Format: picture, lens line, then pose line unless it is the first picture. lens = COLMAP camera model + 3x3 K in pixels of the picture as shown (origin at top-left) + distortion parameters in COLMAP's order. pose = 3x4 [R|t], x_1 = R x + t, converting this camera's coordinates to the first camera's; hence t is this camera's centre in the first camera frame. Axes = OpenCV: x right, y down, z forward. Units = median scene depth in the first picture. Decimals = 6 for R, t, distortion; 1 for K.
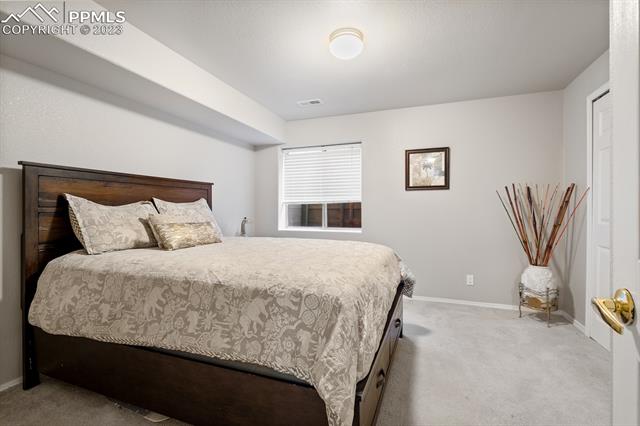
lens RADIAL K [[296.3, 0, 322.5], [0, 296.3, 211.7], [0, 0, 1]] dist [0.005390, -0.000024]
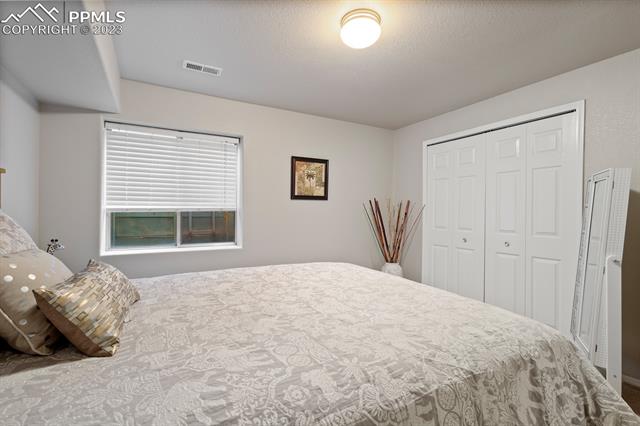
lens RADIAL K [[296.3, 0, 320.0], [0, 296.3, 212.3], [0, 0, 1]] dist [0.005390, -0.000024]
pose [[0.642550, 0.002624, 0.766239, -0.383079], [0.000073, 0.999994, -0.003486, -0.027856], [-0.766243, 0.002296, 0.642546, 0.334533]]
